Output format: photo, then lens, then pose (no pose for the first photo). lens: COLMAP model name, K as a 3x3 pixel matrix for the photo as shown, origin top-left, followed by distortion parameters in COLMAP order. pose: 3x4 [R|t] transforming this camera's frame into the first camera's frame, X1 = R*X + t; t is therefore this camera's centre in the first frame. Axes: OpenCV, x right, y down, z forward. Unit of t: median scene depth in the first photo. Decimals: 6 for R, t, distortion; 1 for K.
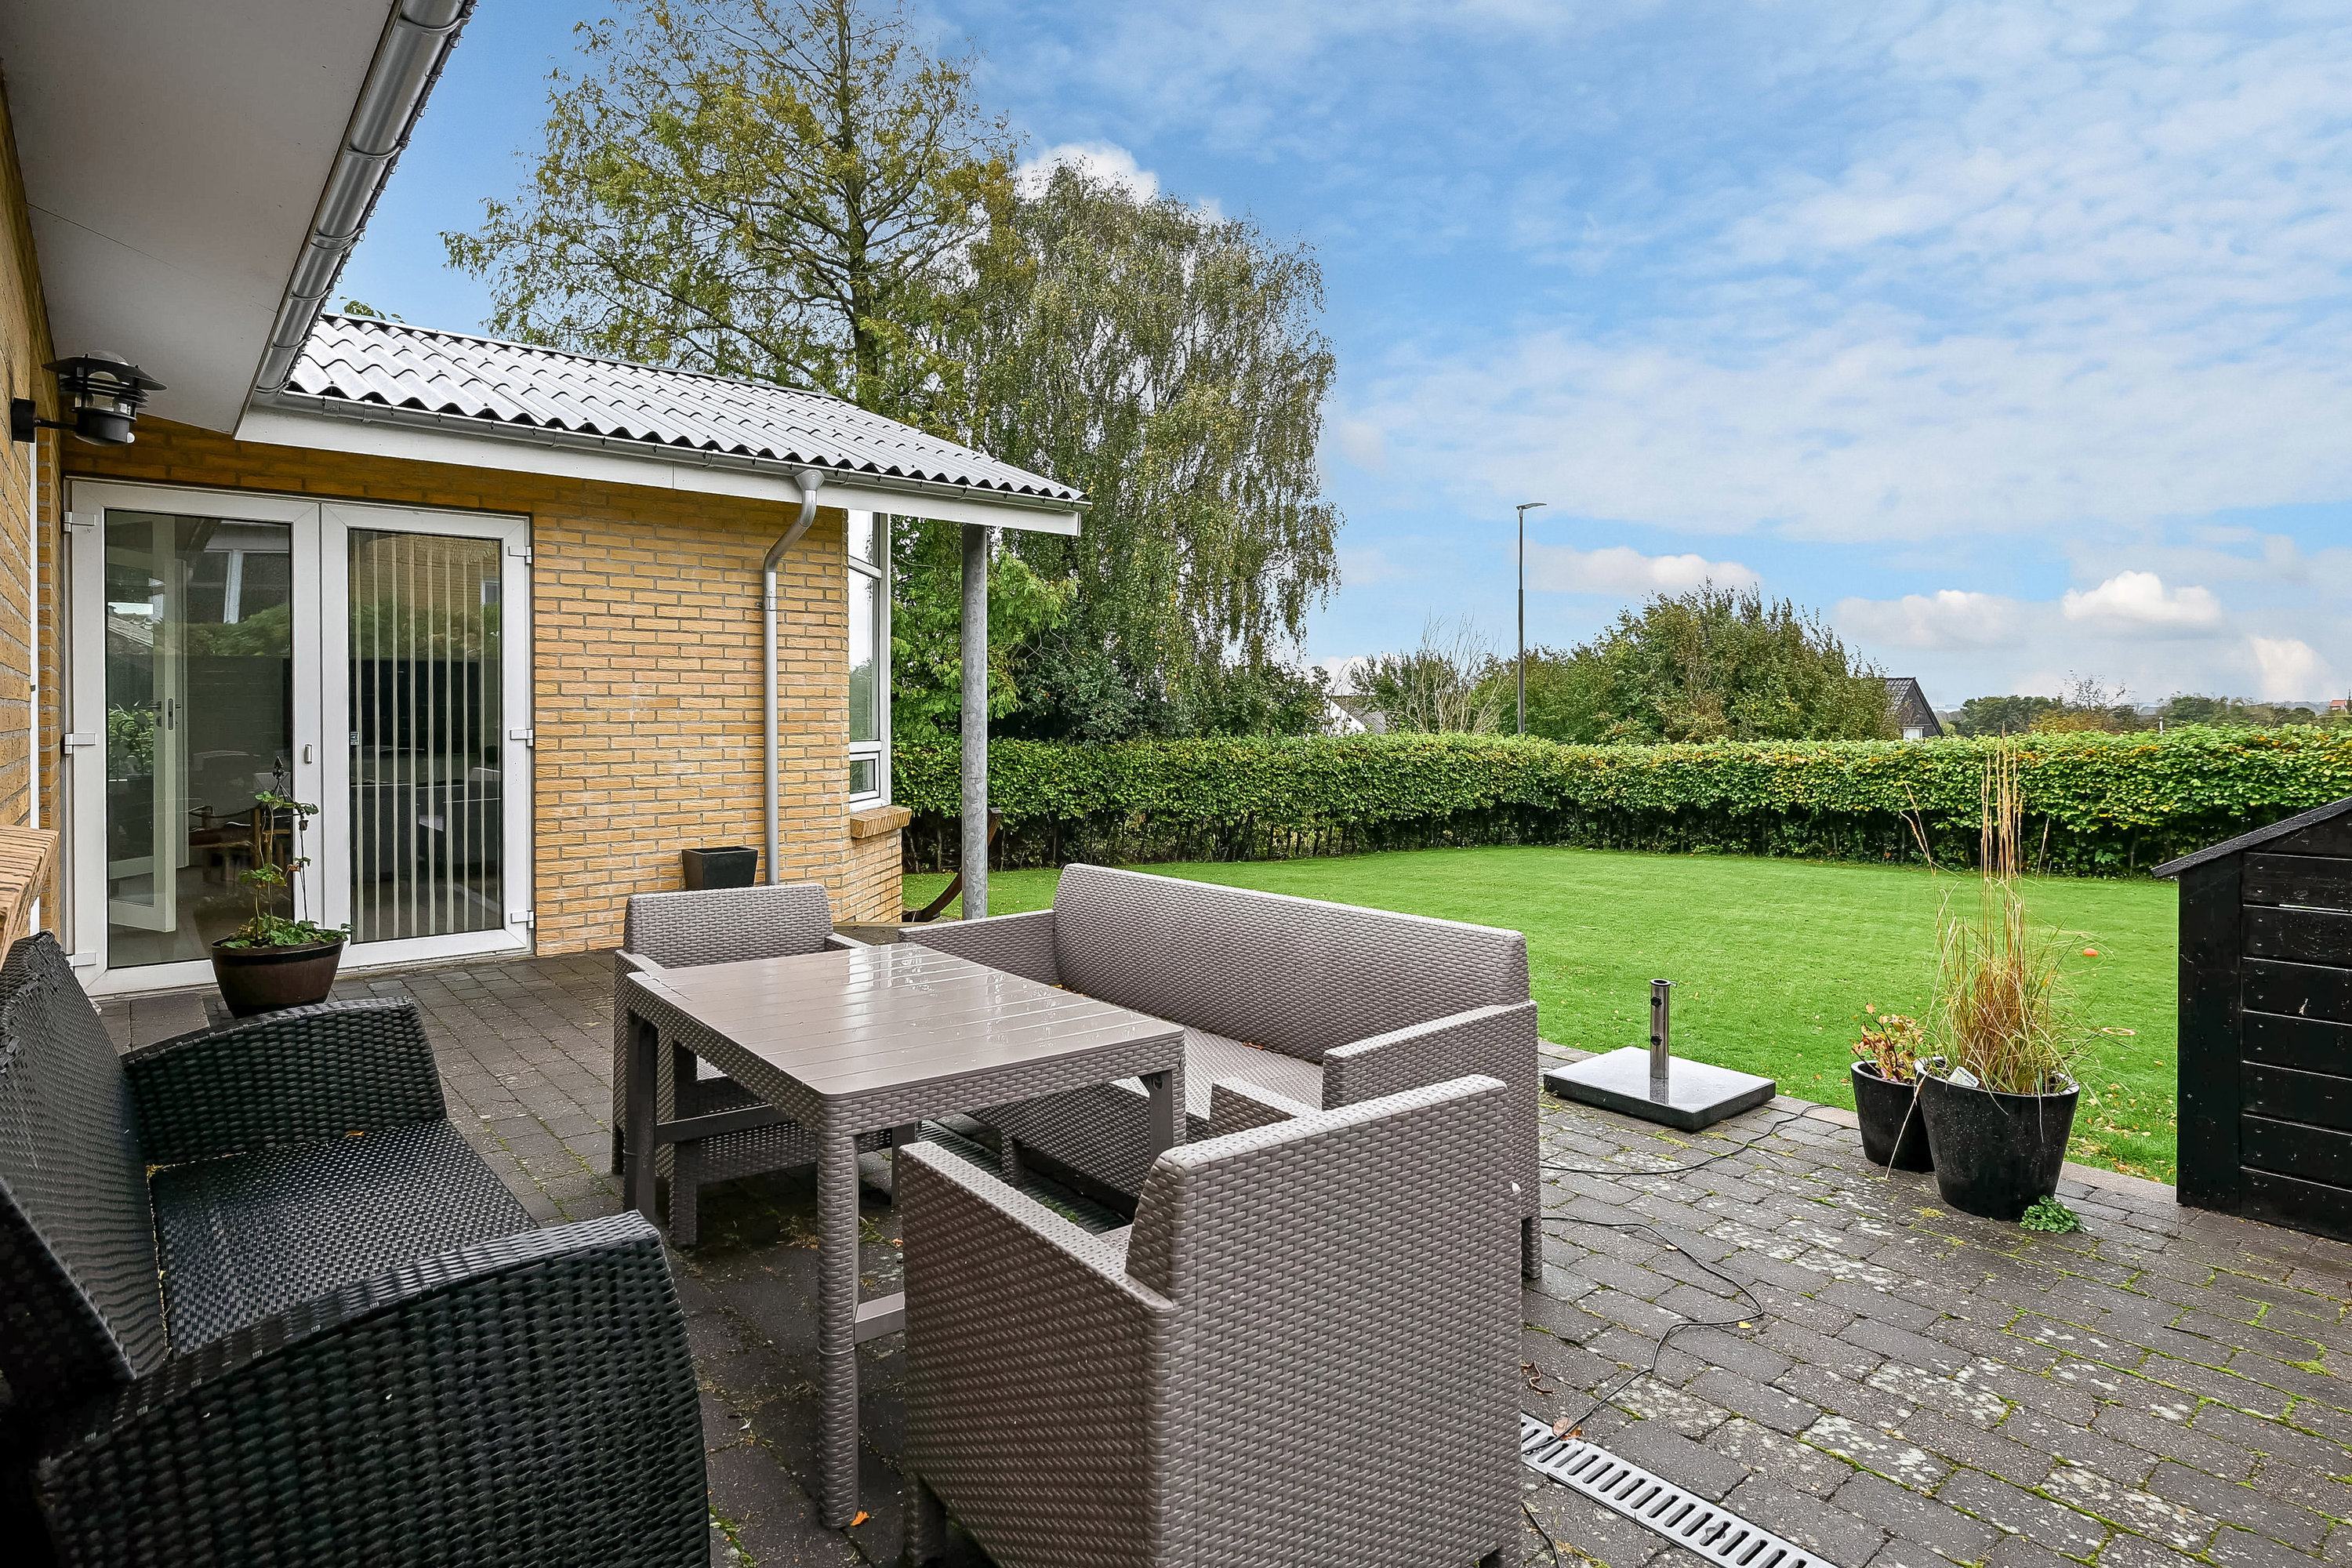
lens RADIAL K [[1253.8, 0, 1161.4], [0, 1253.8, 720.3], [0, 0, 1]] dist [0.002268, 0.001447]
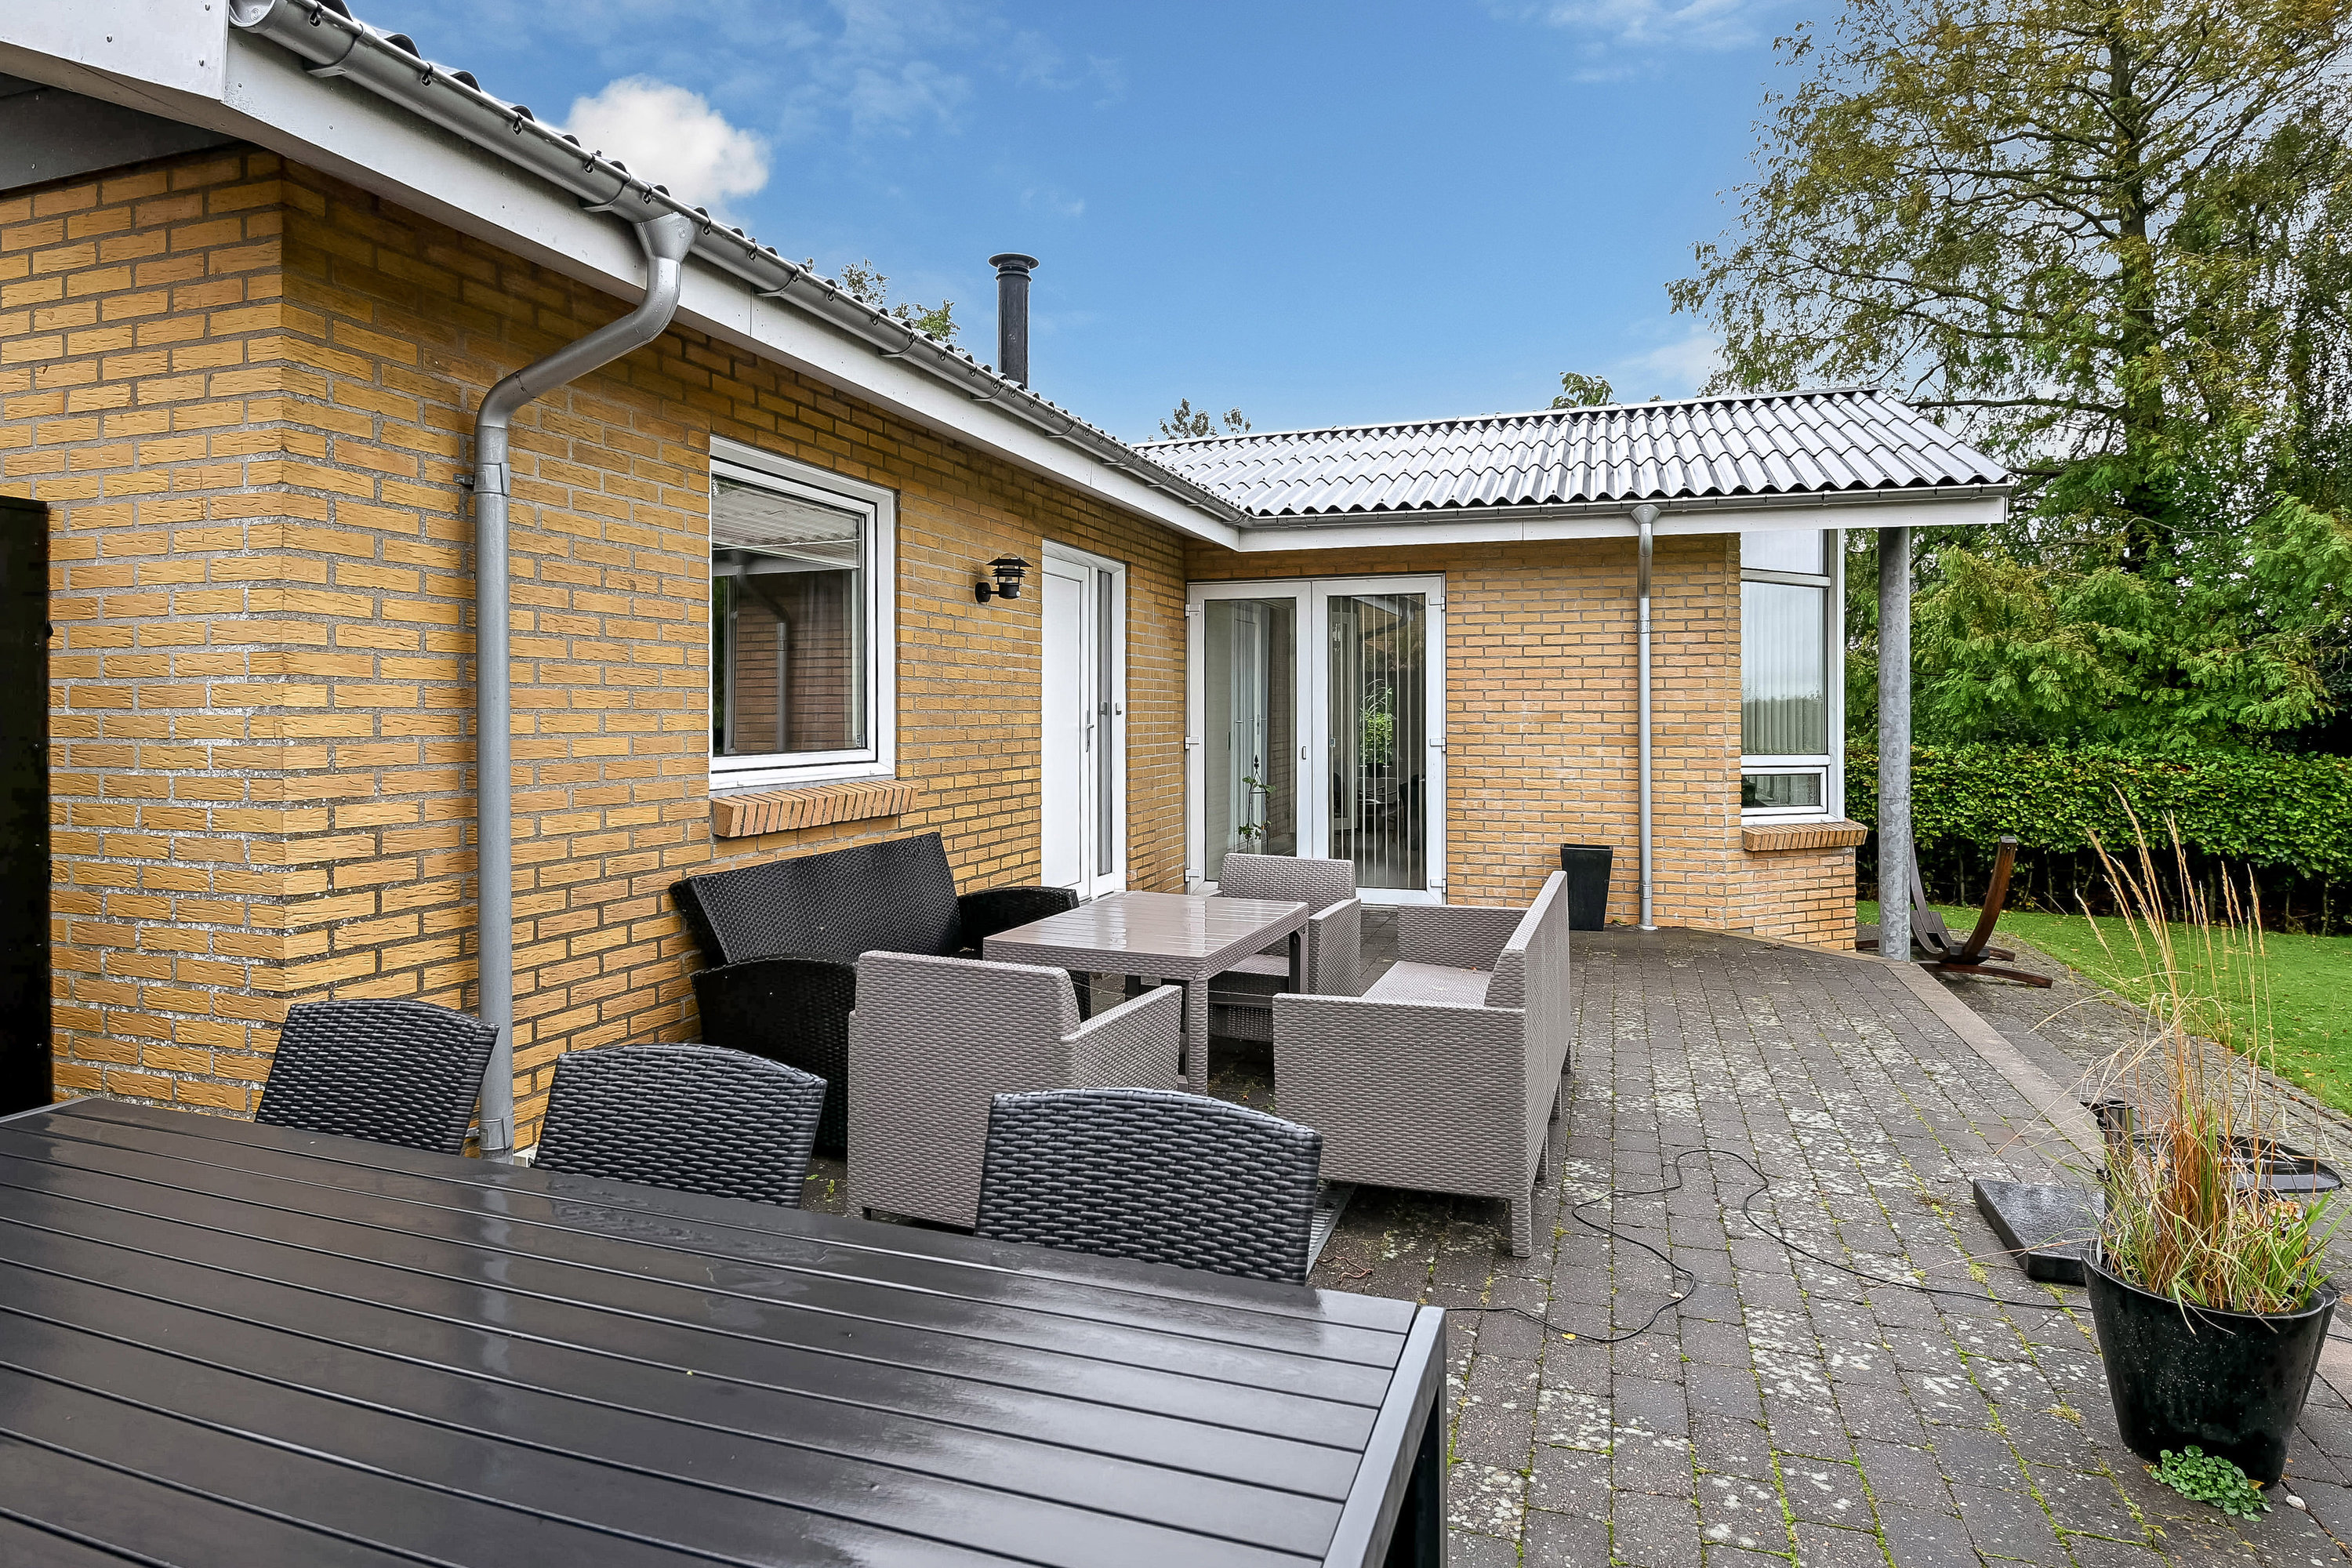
lens RADIAL K [[1316.3, 0, 1164.6], [0, 1316.3, 711.2], [0, 0, 1]] dist [-0.001774, -0.000650]
pose [[0.518475, 0.001949, -0.855090, 0.454360], [-0.005982, 0.999981, -0.001348, -0.015397], [0.855072, 0.005814, 0.518477, 0.047997]]
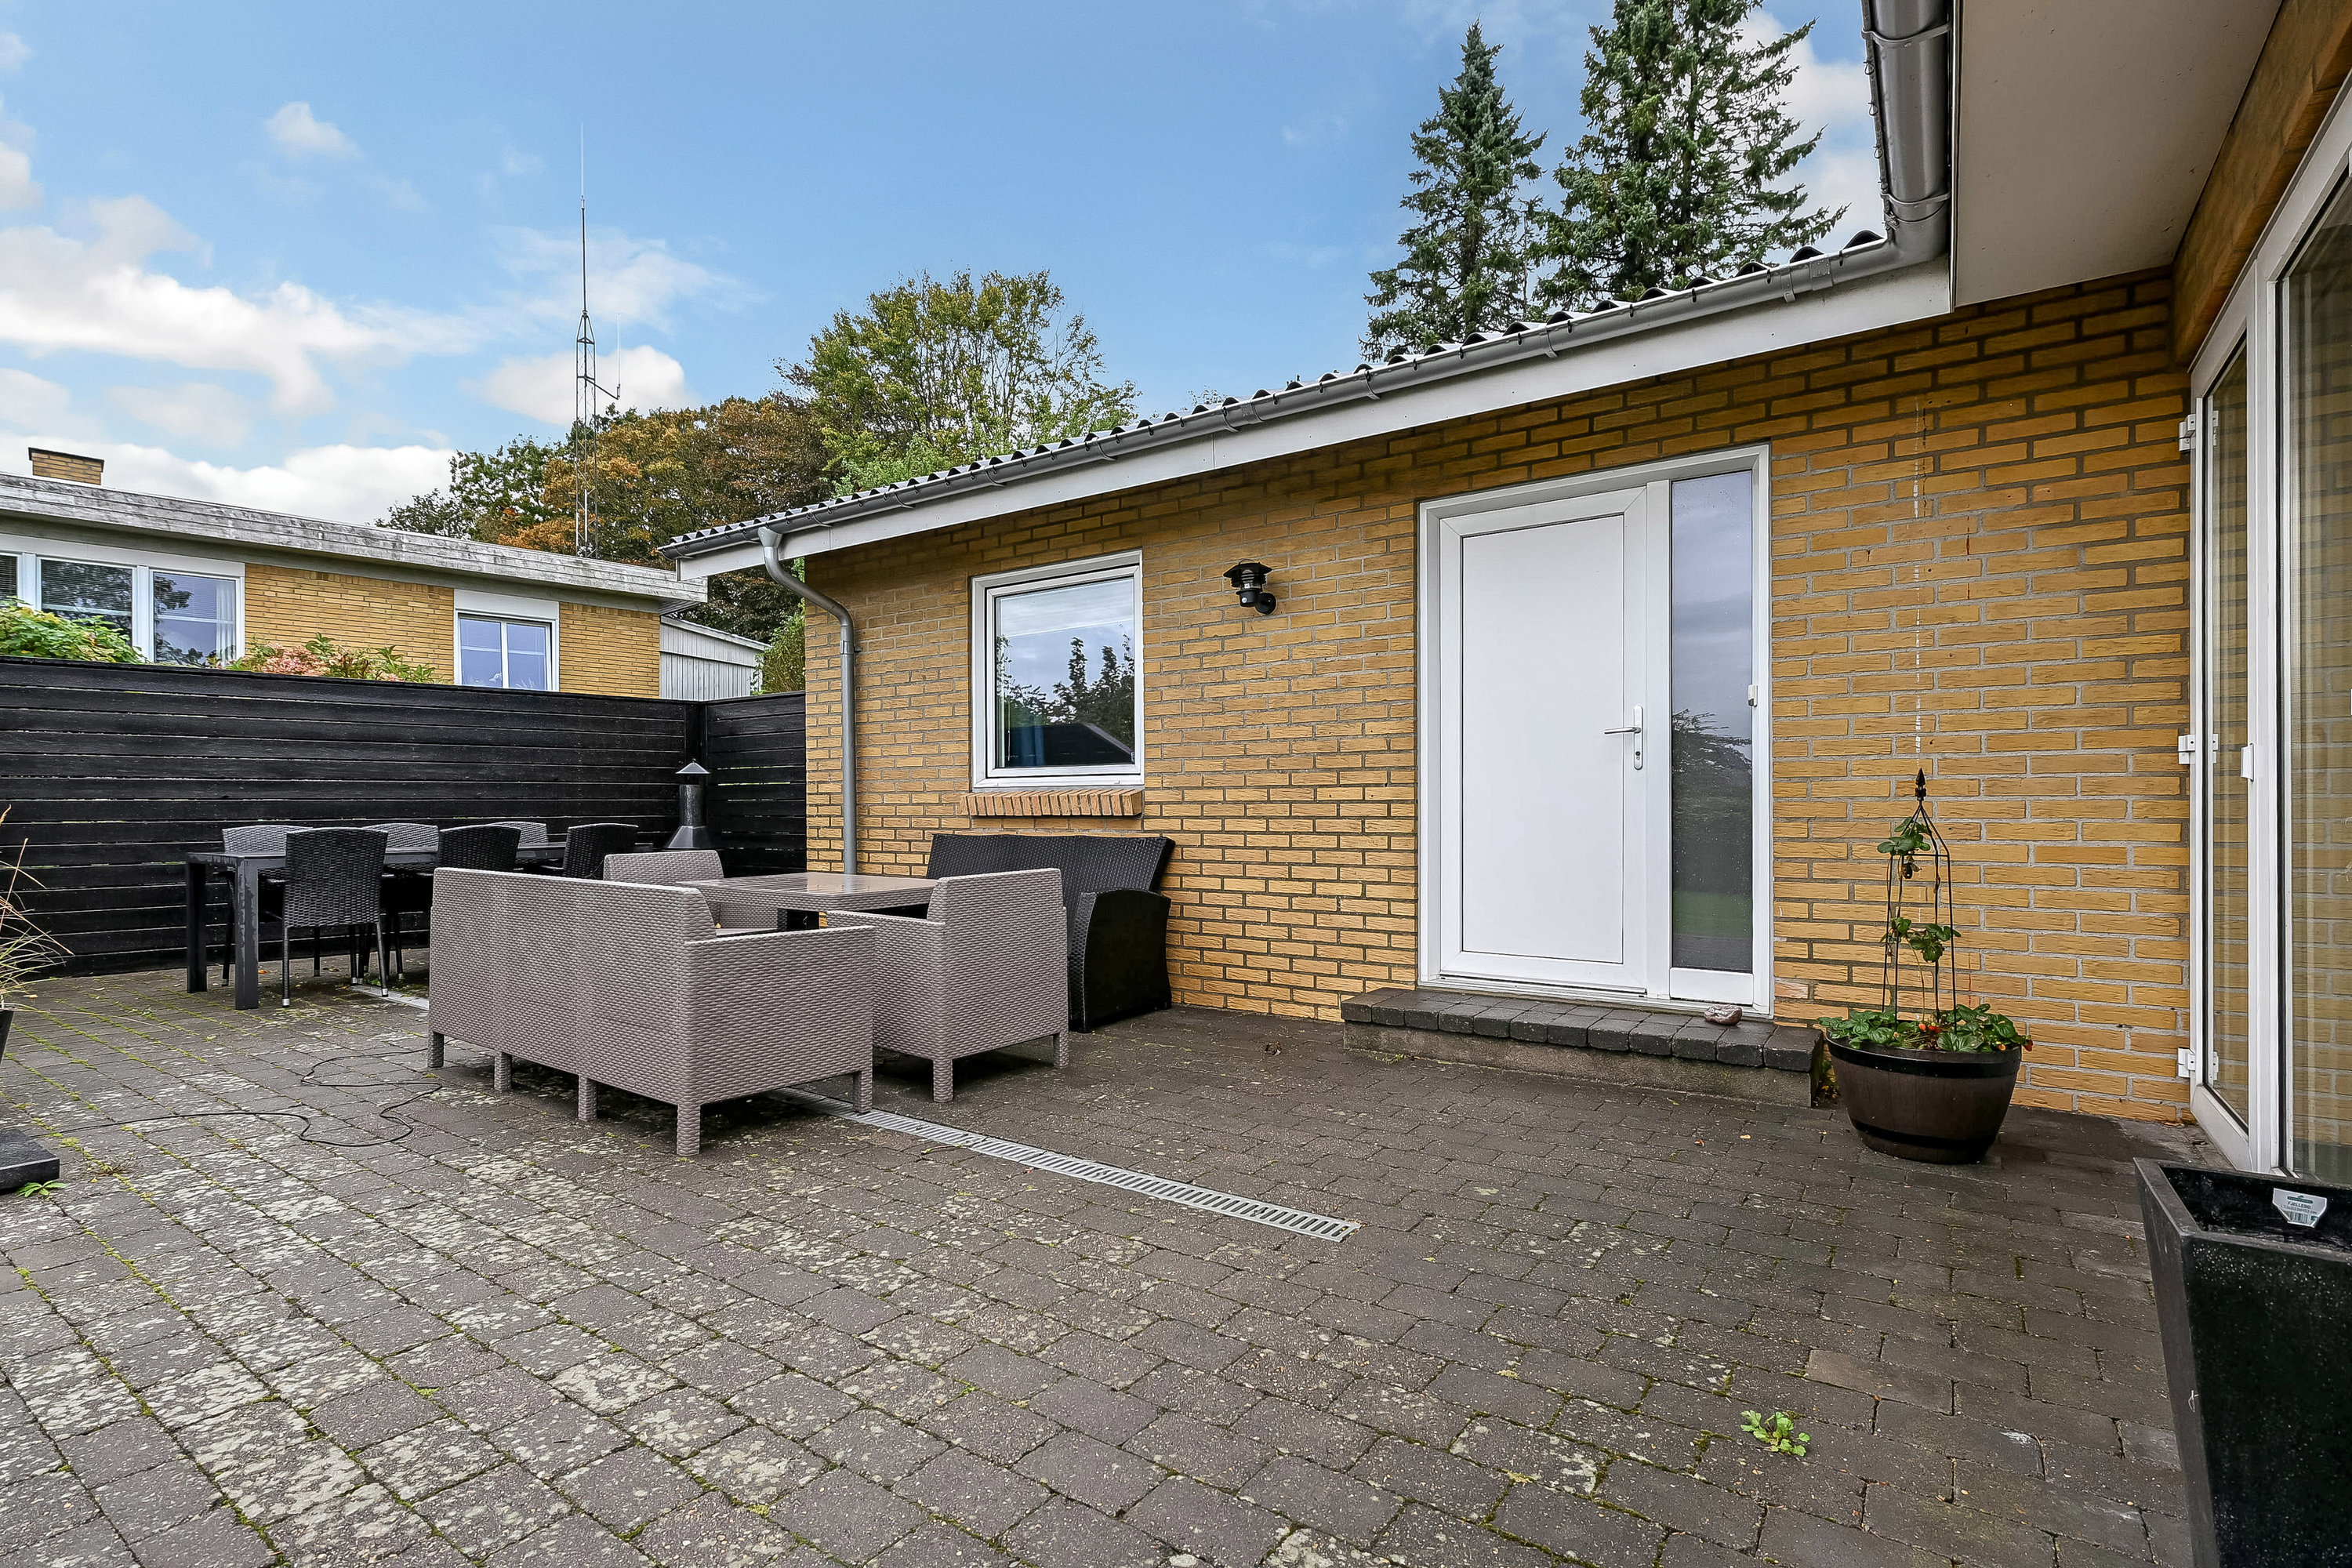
lens RADIAL K [[1100.4, 0, 1164.5], [0, 1100.4, 806.5], [0, 0, 1]] dist [0.000918, 0.000287]
pose [[-0.967382, 0.005999, -0.253252, -0.114324], [0.004508, 0.999969, 0.006466, 0.032572], [0.253283, 0.005114, -0.967379, 1.083367]]
